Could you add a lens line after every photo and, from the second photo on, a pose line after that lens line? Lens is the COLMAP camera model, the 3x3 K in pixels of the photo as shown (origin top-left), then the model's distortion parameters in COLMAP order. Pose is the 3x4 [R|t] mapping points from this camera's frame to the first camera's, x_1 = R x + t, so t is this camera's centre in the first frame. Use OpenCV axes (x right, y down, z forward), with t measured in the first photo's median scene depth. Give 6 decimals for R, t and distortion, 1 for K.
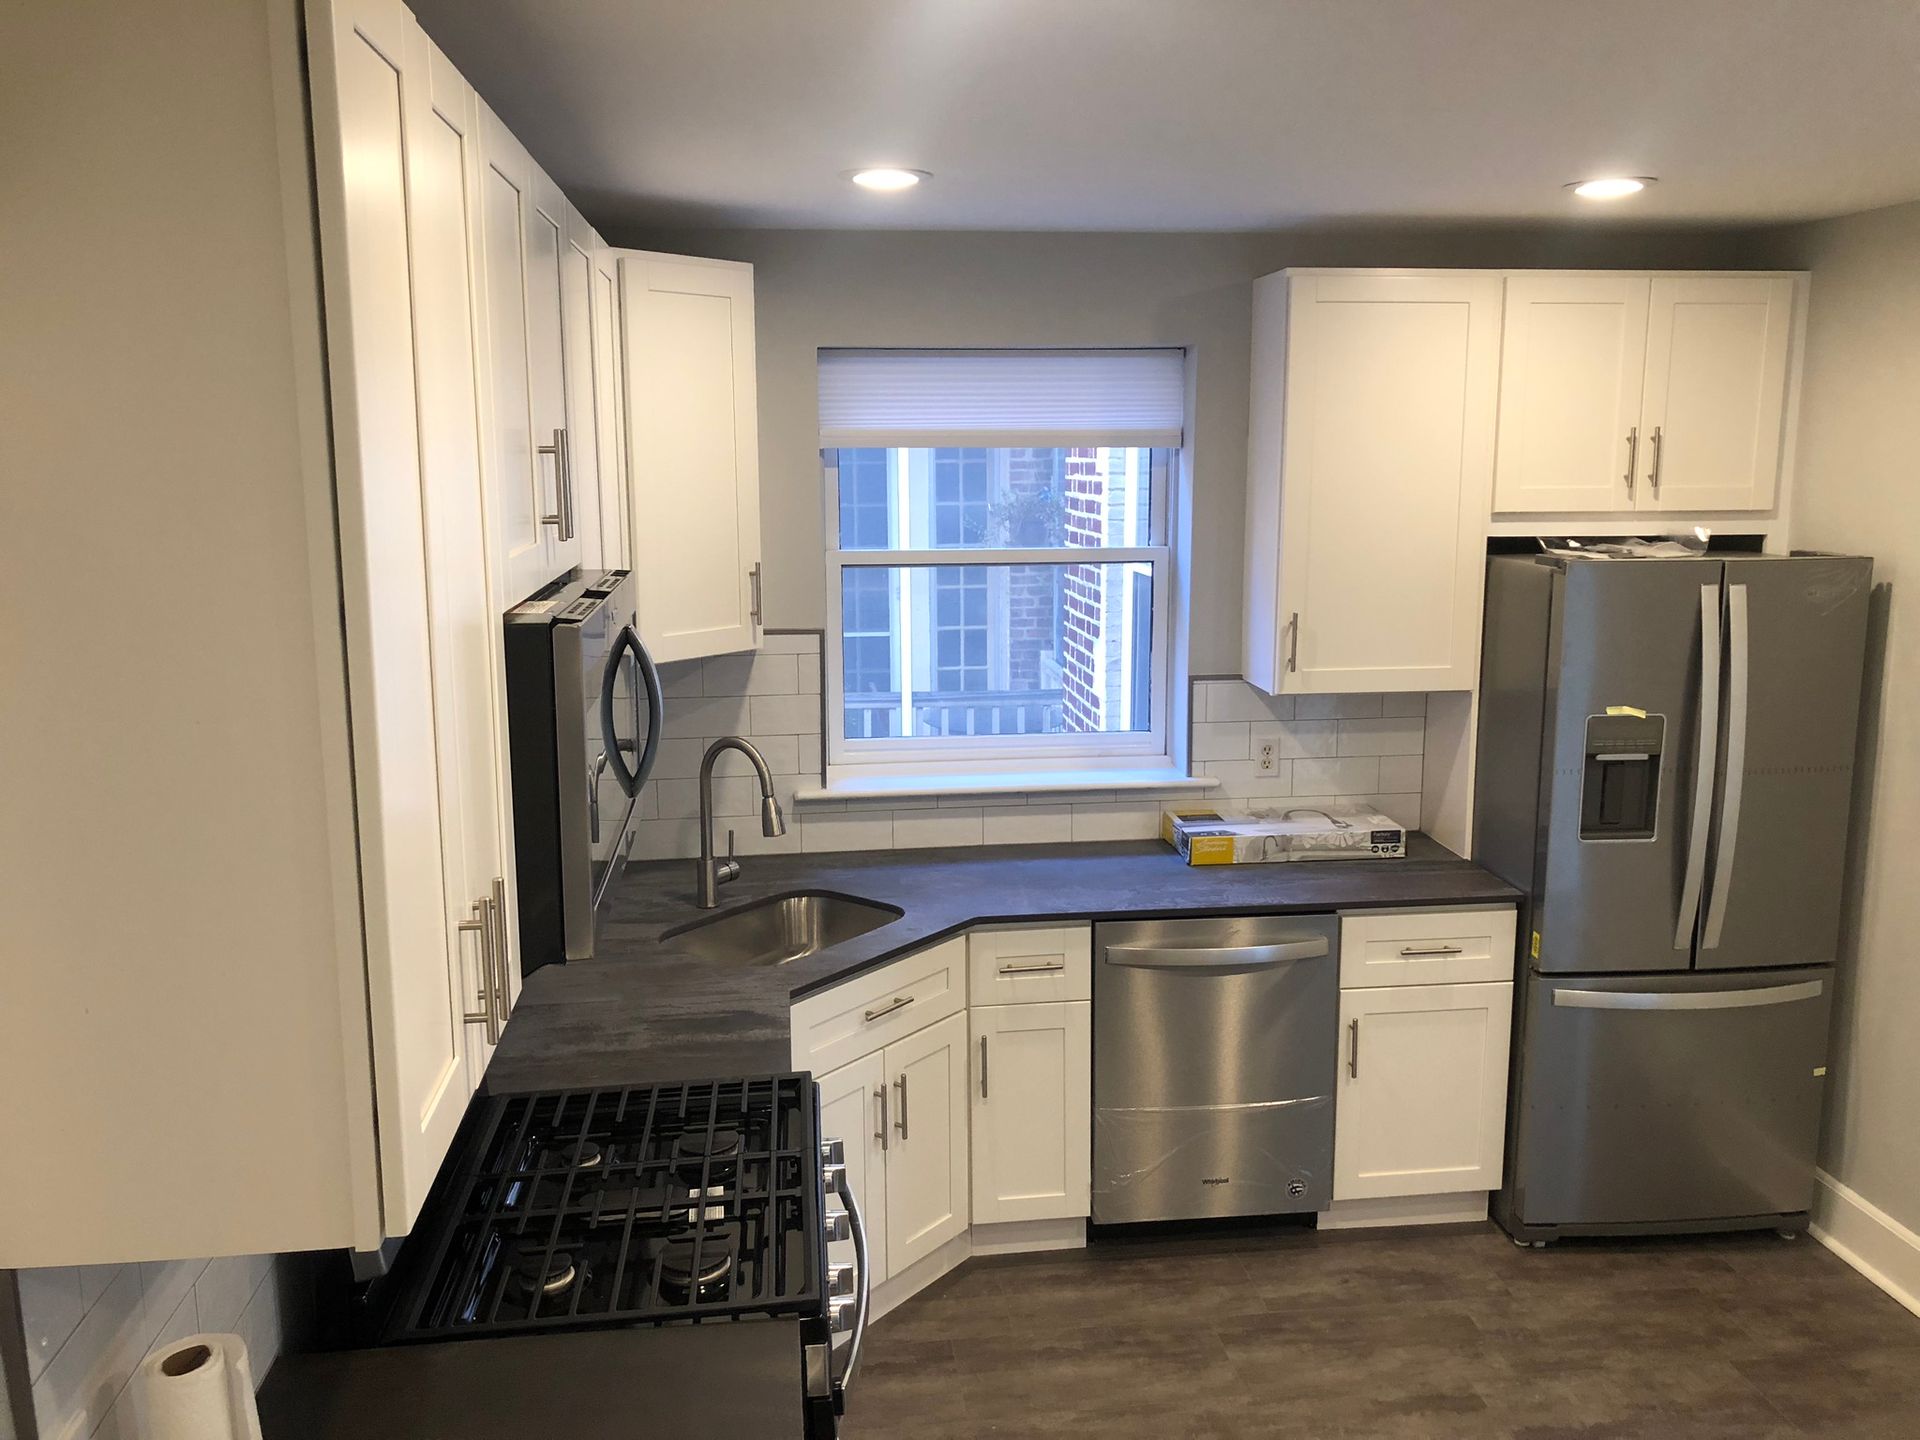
lens RADIAL K [[1581.8, 0, 960.0], [0, 1581.8, 720.0], [0, 0, 1]] dist [0.082715, -0.151997]
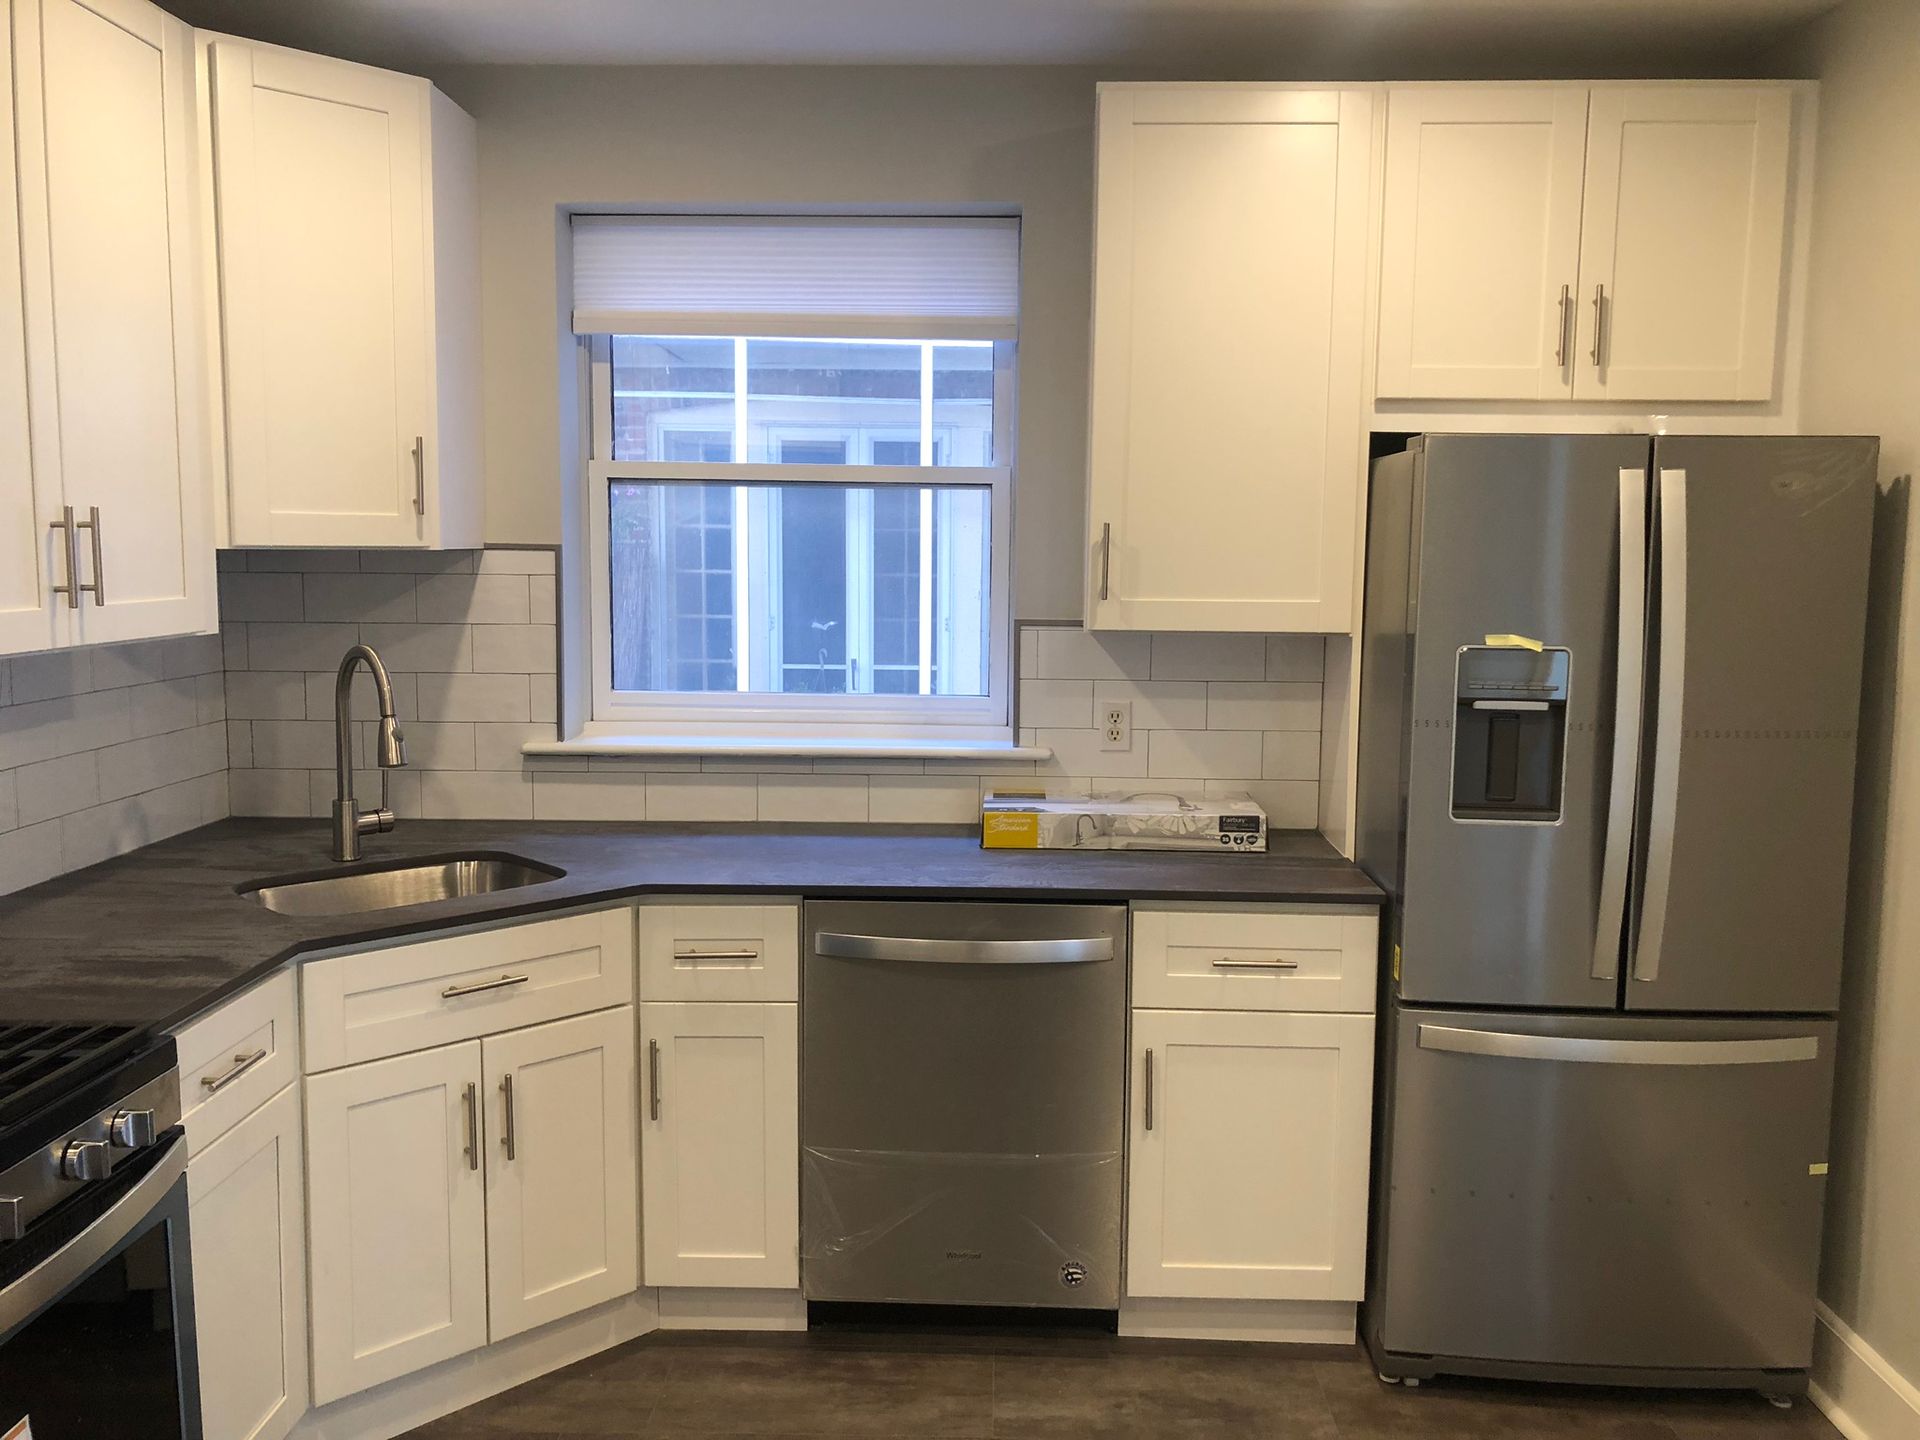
lens RADIAL K [[1581.8, 0, 960.0], [0, 1581.8, 720.0], [0, 0, 1]] dist [0.082715, -0.151997]
pose [[0.987080, 0.030012, -0.157393, 0.265834], [-0.040453, 0.997158, -0.063558, 0.081502], [0.155038, 0.069104, 0.985489, 0.228197]]
